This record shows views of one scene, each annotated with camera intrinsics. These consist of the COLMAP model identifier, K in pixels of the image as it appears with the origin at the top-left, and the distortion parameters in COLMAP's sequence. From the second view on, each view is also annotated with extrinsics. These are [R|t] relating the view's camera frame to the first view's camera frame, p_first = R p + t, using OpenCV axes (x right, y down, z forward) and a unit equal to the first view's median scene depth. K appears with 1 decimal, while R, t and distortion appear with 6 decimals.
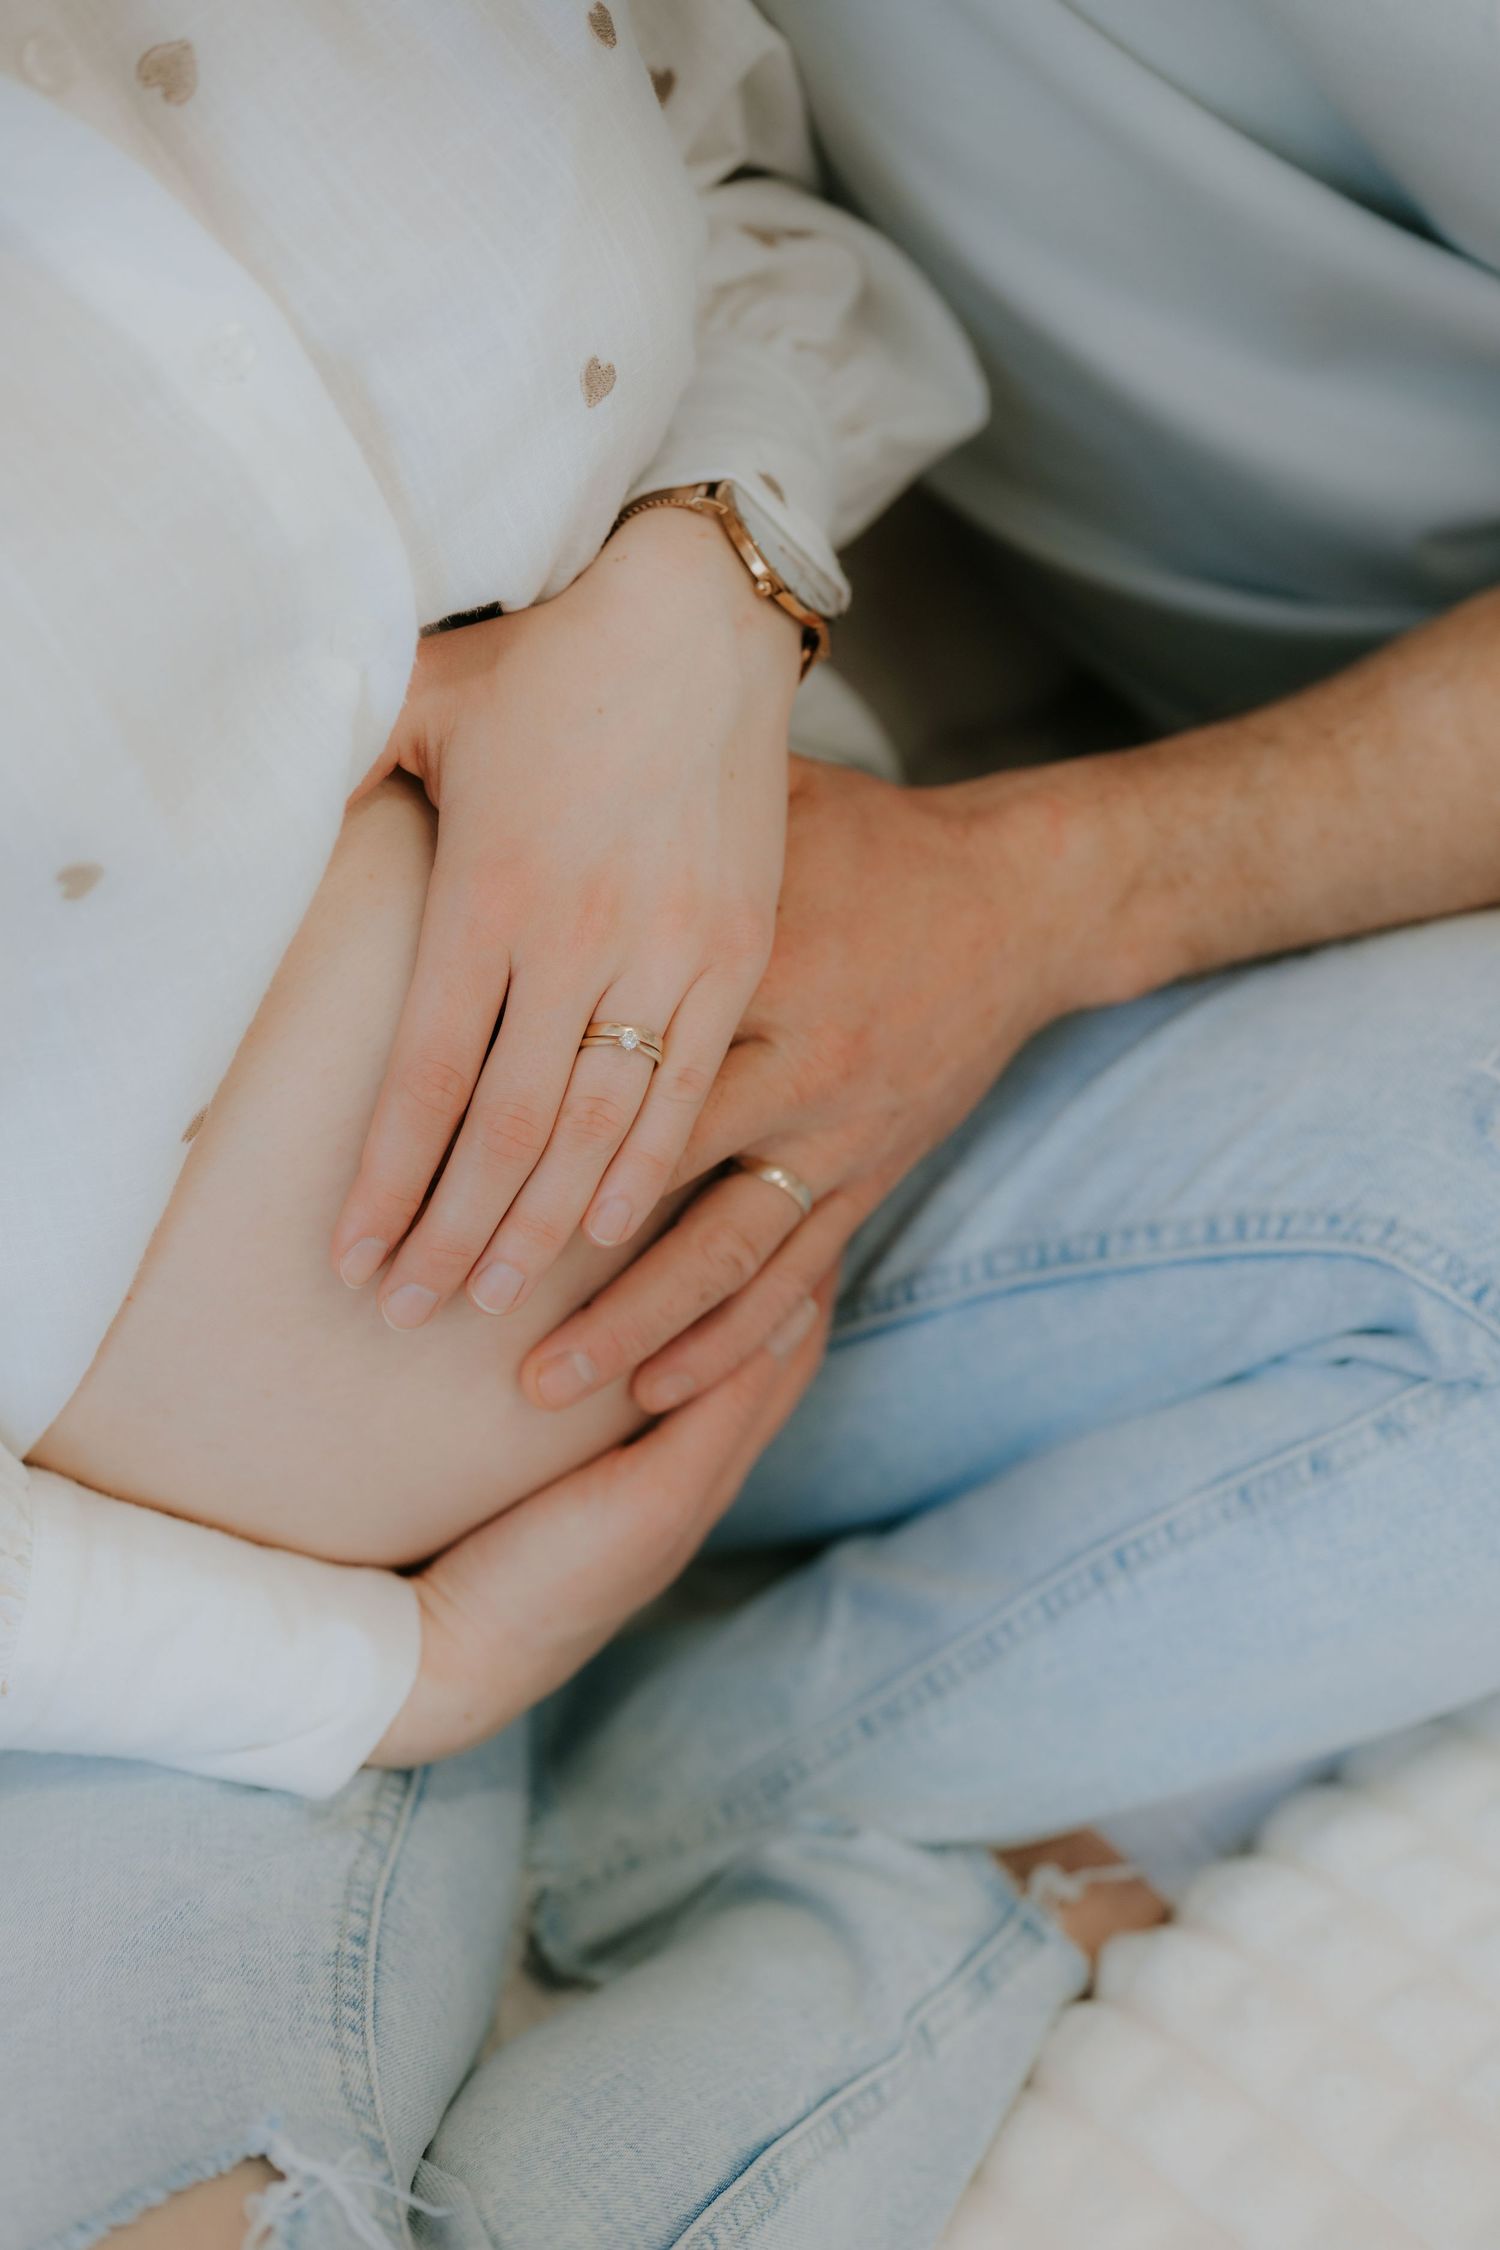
lens RADIAL K [[3372.7, 0, 750.0], [0, 3372.7, 1125.0], [0, 0, 1]] dist [-0.163477, 0.780480]
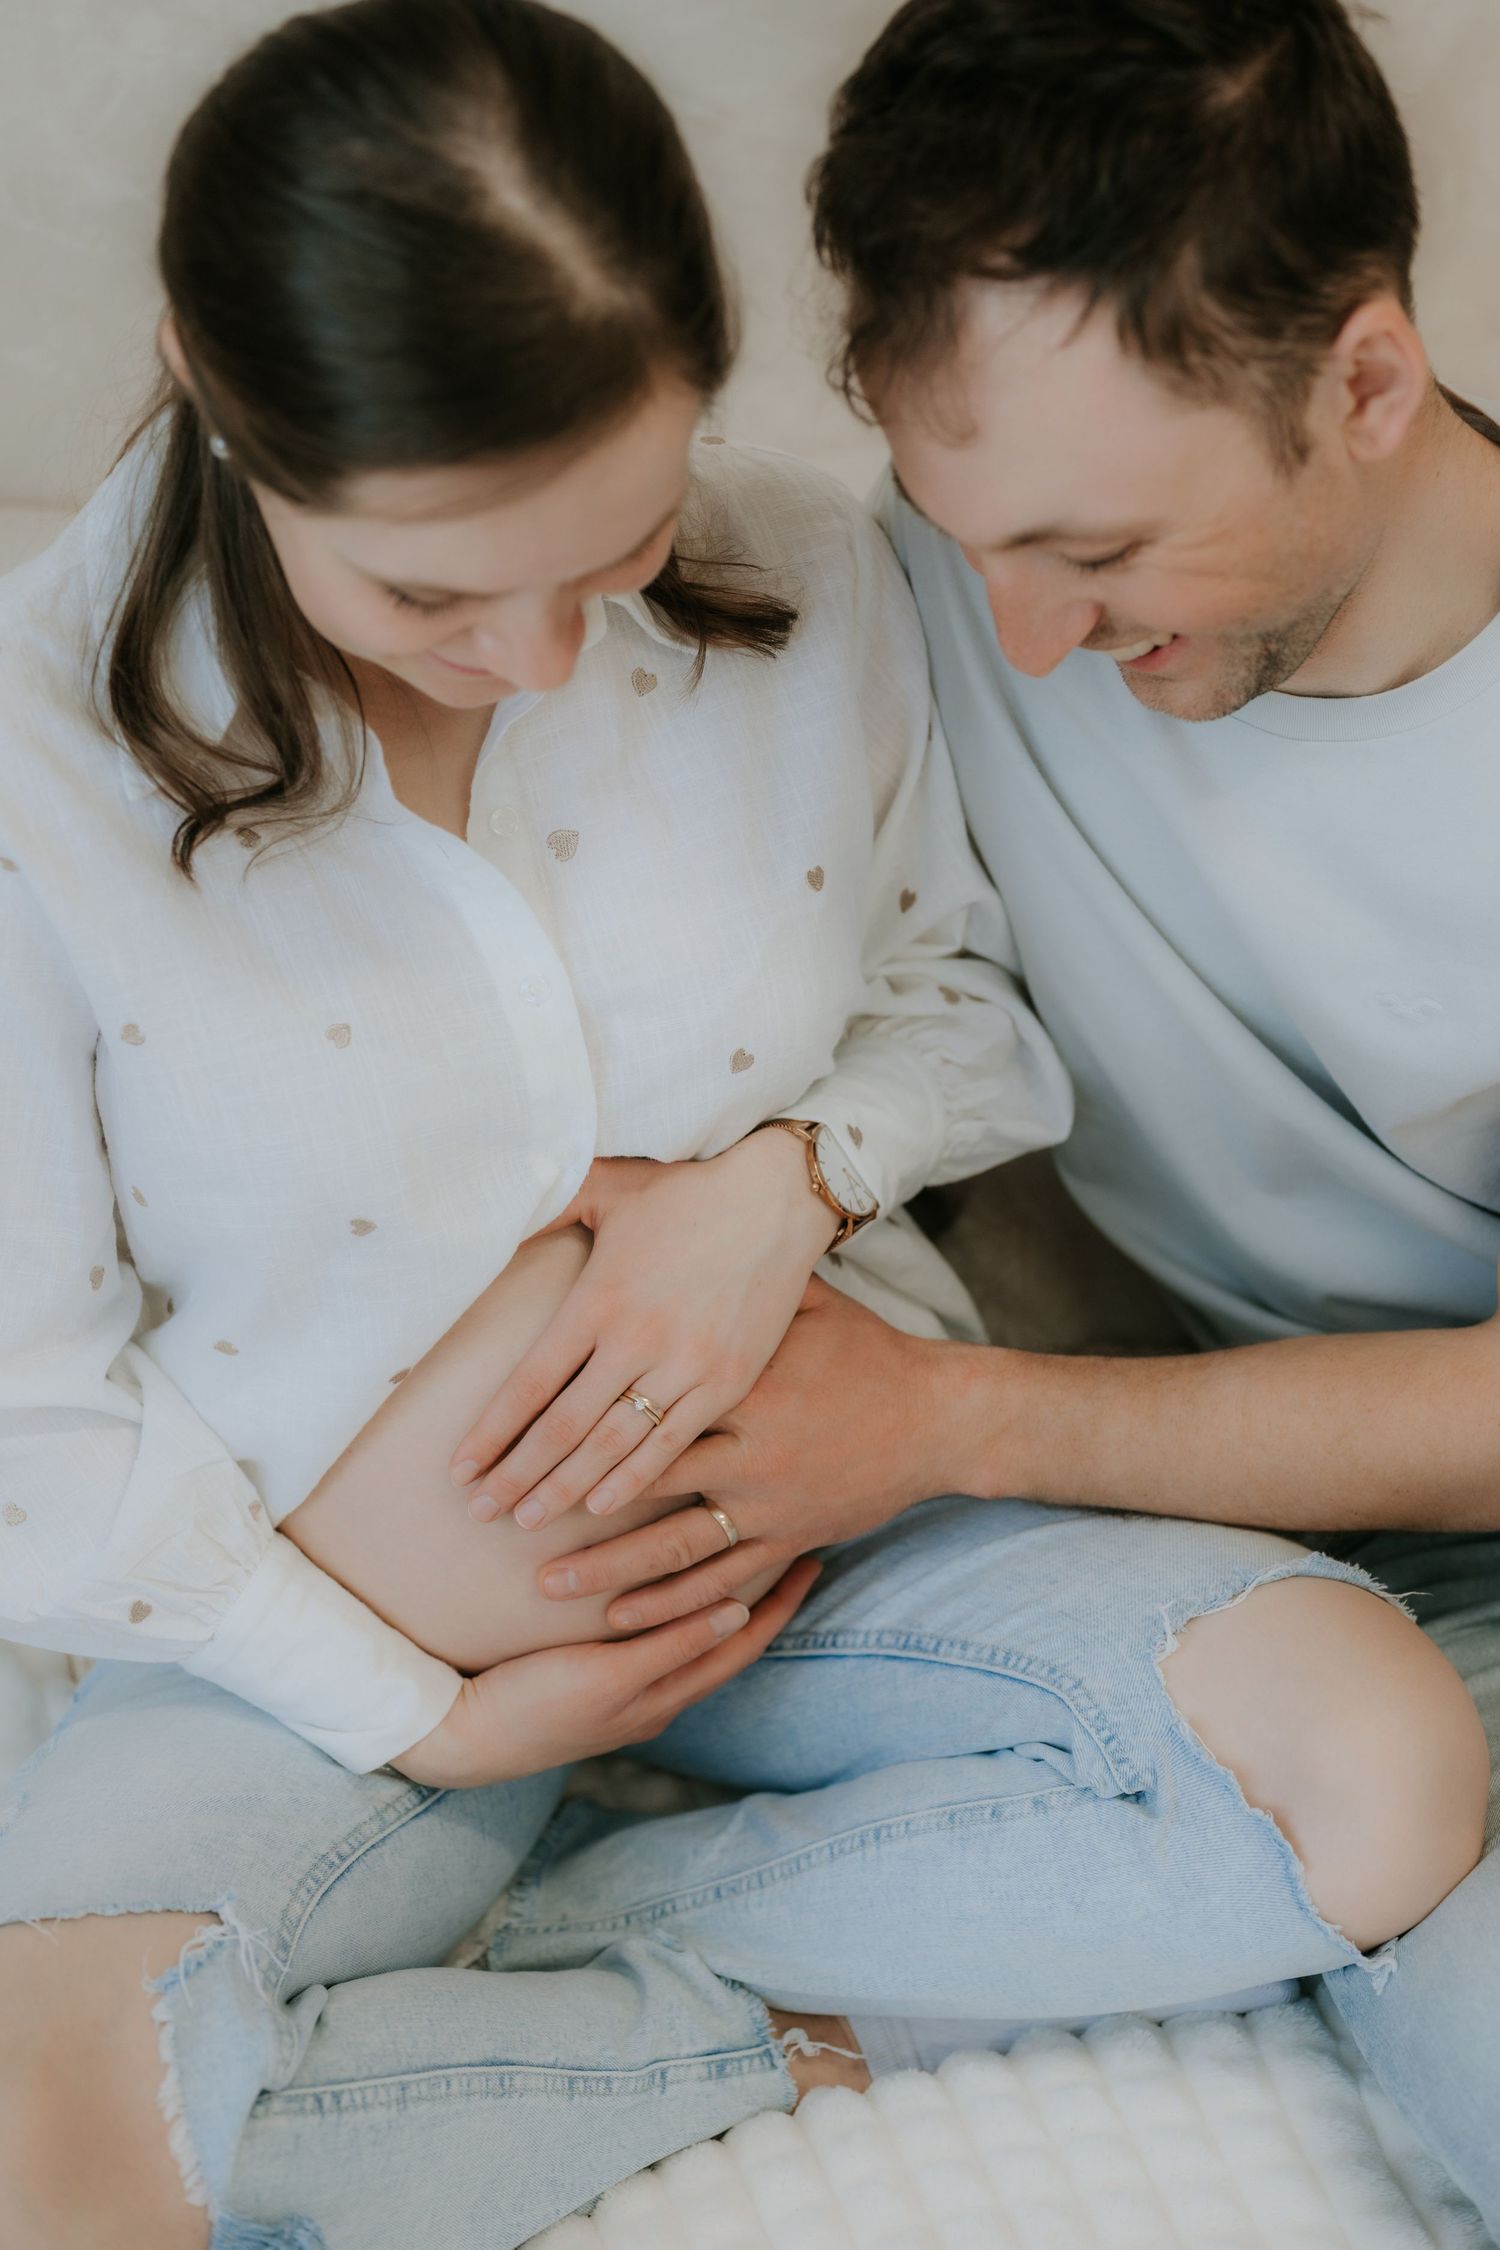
lens RADIAL K [[3372.7, 0, 750.0], [0, 3372.7, 1125.0], [0, 0, 1]] dist [-0.163477, 0.780480]
pose [[0.915721, 0.310520, -0.255016, 0.366006], [-0.344626, 0.933281, -0.101088, -0.002962], [0.206611, 0.180453, 0.961638, -0.617051]]
